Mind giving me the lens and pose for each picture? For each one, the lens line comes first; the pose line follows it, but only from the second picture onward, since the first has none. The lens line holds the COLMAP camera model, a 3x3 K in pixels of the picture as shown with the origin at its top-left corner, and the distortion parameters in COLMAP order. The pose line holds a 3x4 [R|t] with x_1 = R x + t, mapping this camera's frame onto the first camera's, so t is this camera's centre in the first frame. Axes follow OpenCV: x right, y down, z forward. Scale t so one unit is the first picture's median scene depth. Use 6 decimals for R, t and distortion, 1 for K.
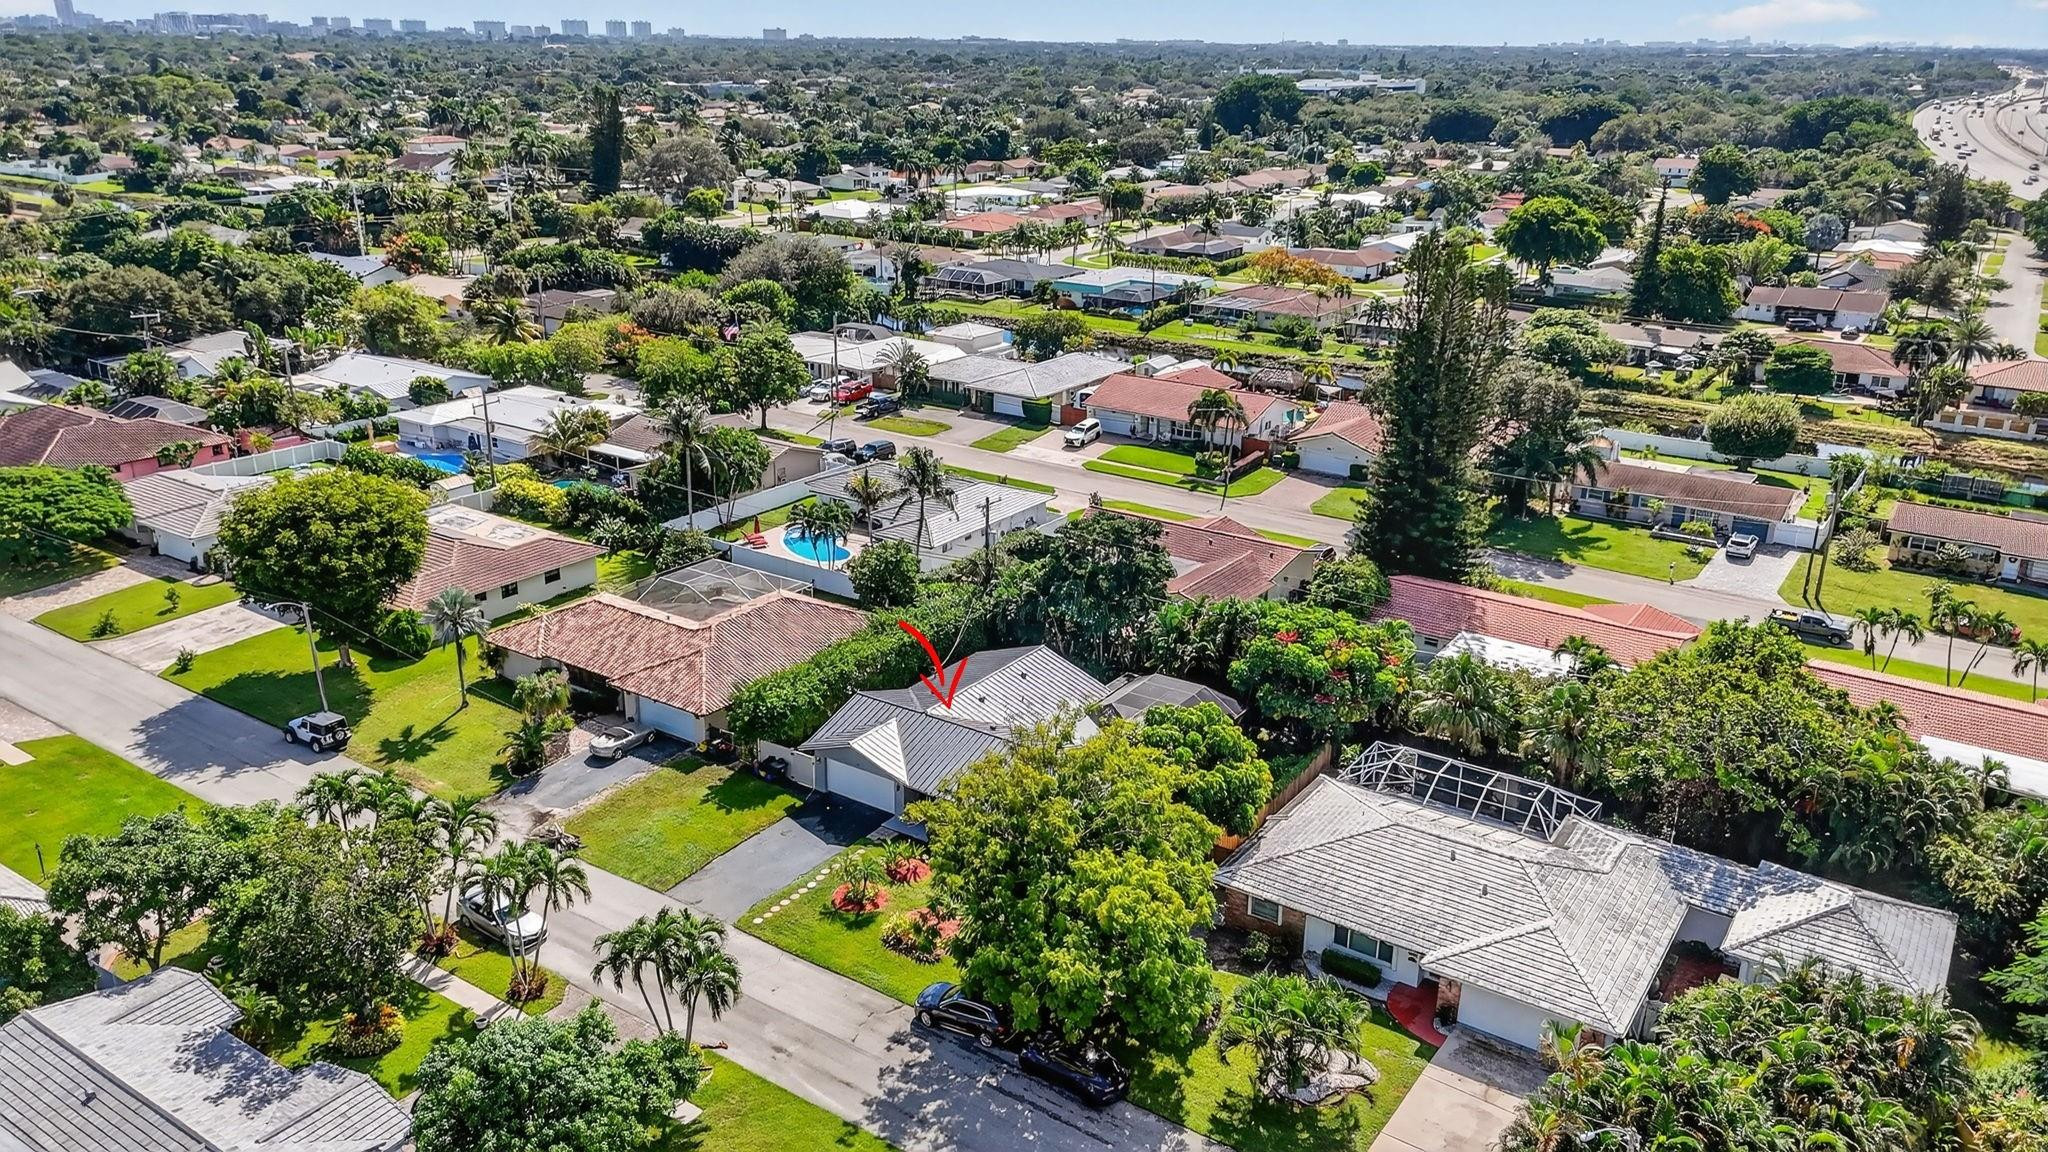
lens RADIAL K [[1491.6, 0, 1031.9], [0, 1491.6, 566.5], [0, 0, 1]] dist [0.069997, -0.067817]
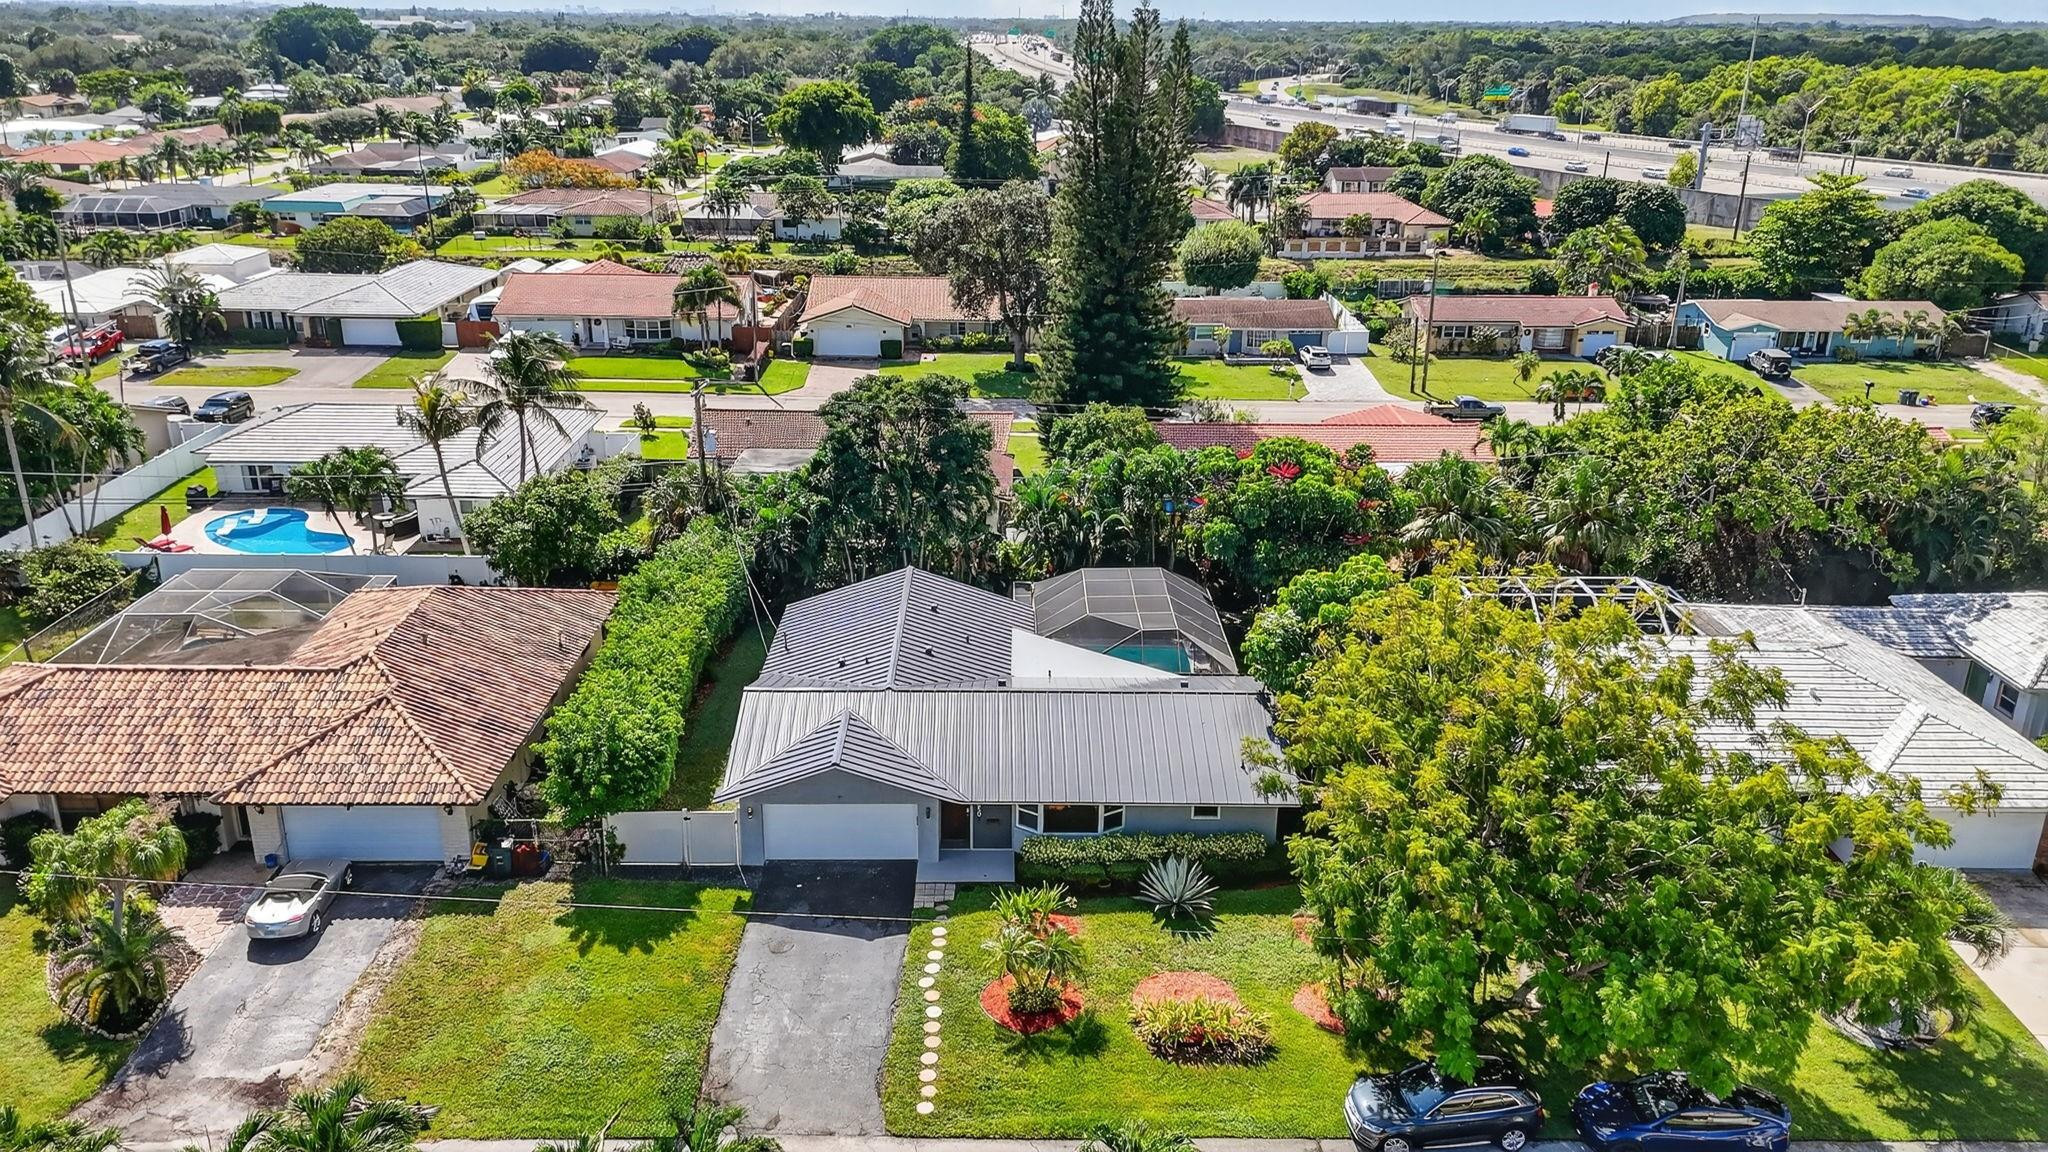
lens RADIAL K [[1491.6, 0, 1019.4], [0, 1491.6, 582.4], [0, 0, 1]] dist [0.069997, -0.067817]
pose [[0.822115, -0.204884, 0.531178, -0.189118], [0.189221, 0.978293, 0.084483, 0.008165], [-0.536957, 0.031055, 0.843038, 0.253296]]
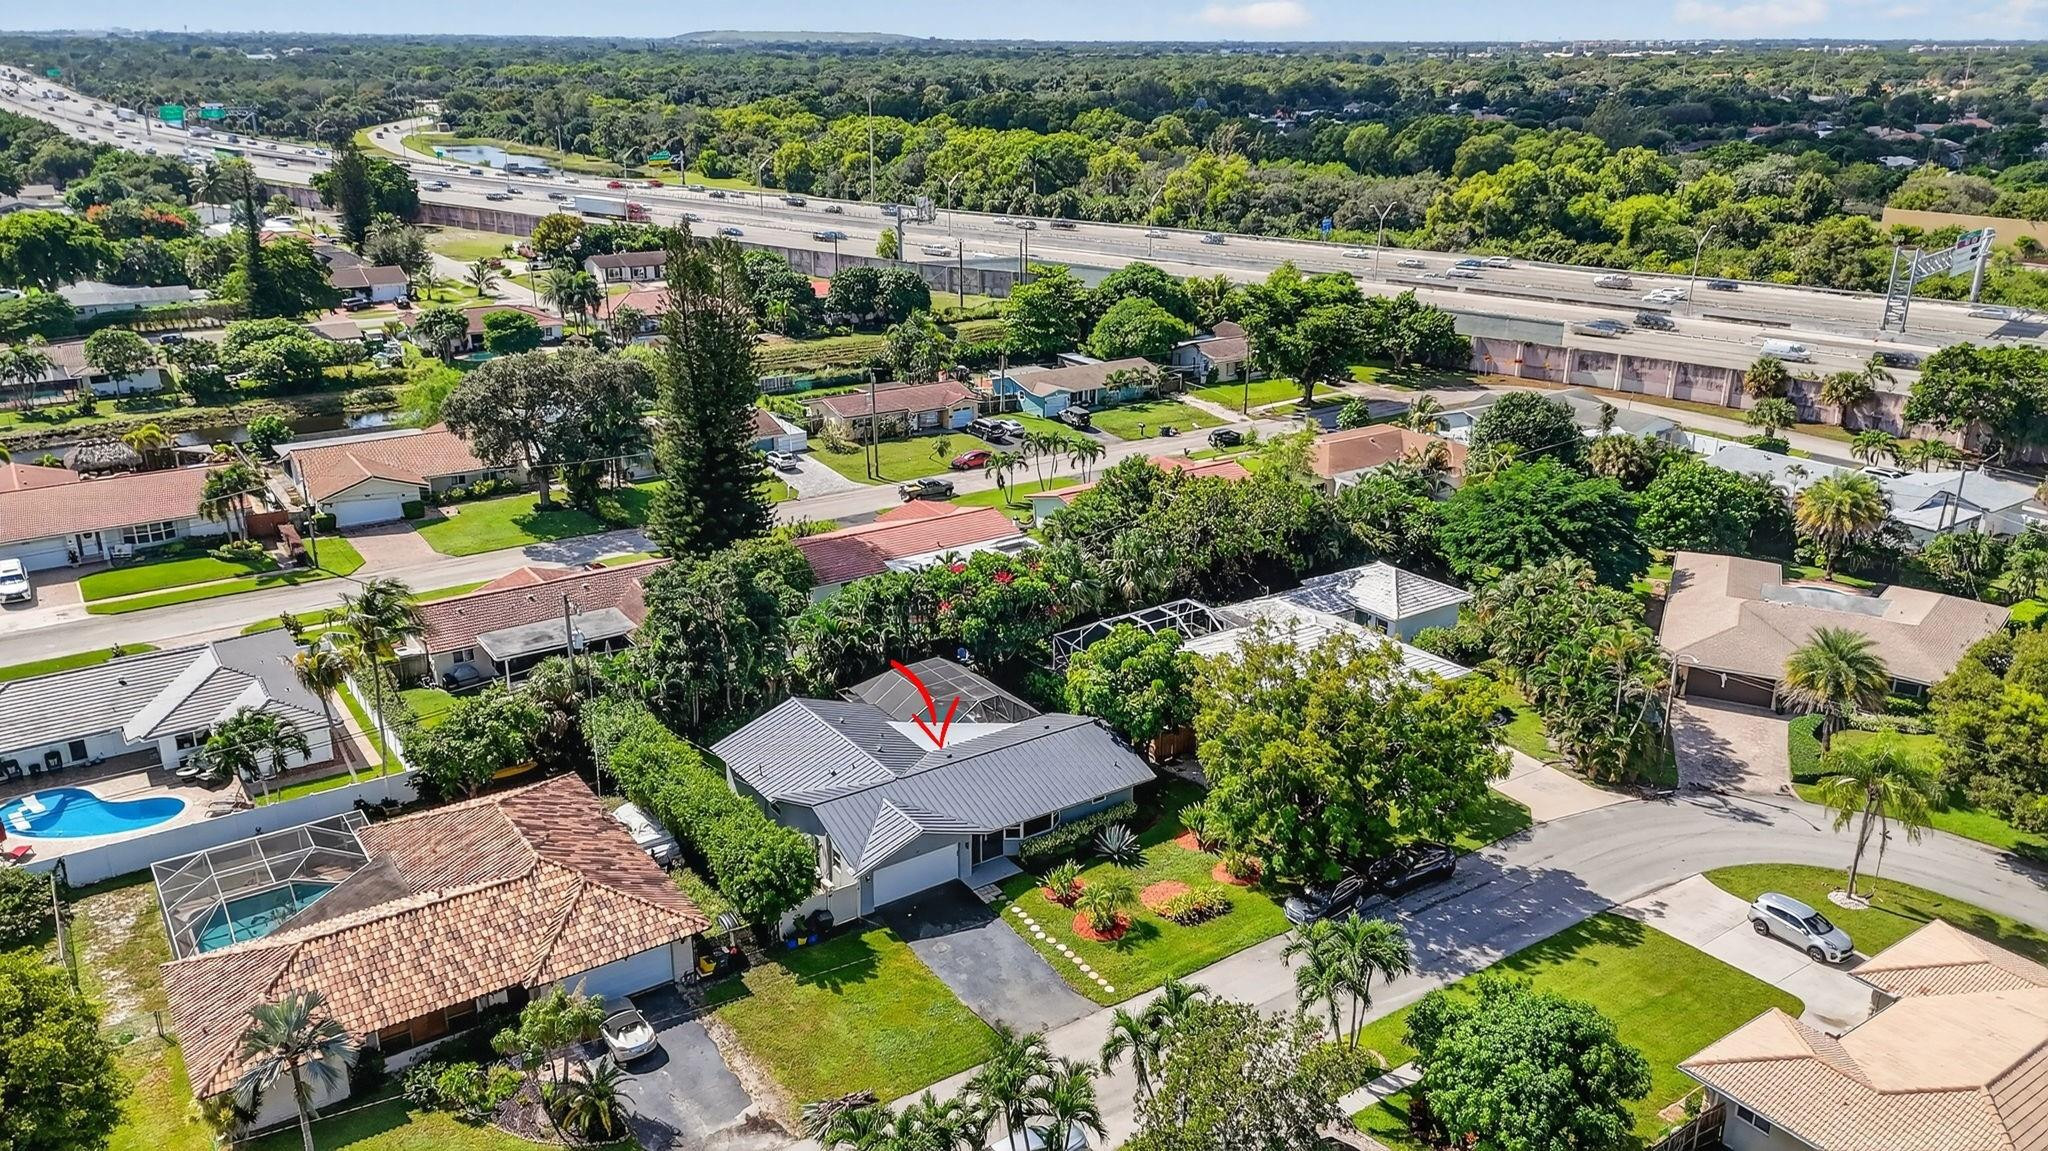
lens RADIAL K [[1491.6, 0, 1024.5], [0, 1491.6, 581.5], [0, 0, 1]] dist [0.069997, -0.067817]
pose [[0.361296, -0.326011, 0.873603, -0.445332], [0.307942, 0.926040, 0.218224, -0.104856], [-0.880135, 0.190176, 0.434967, 0.281537]]
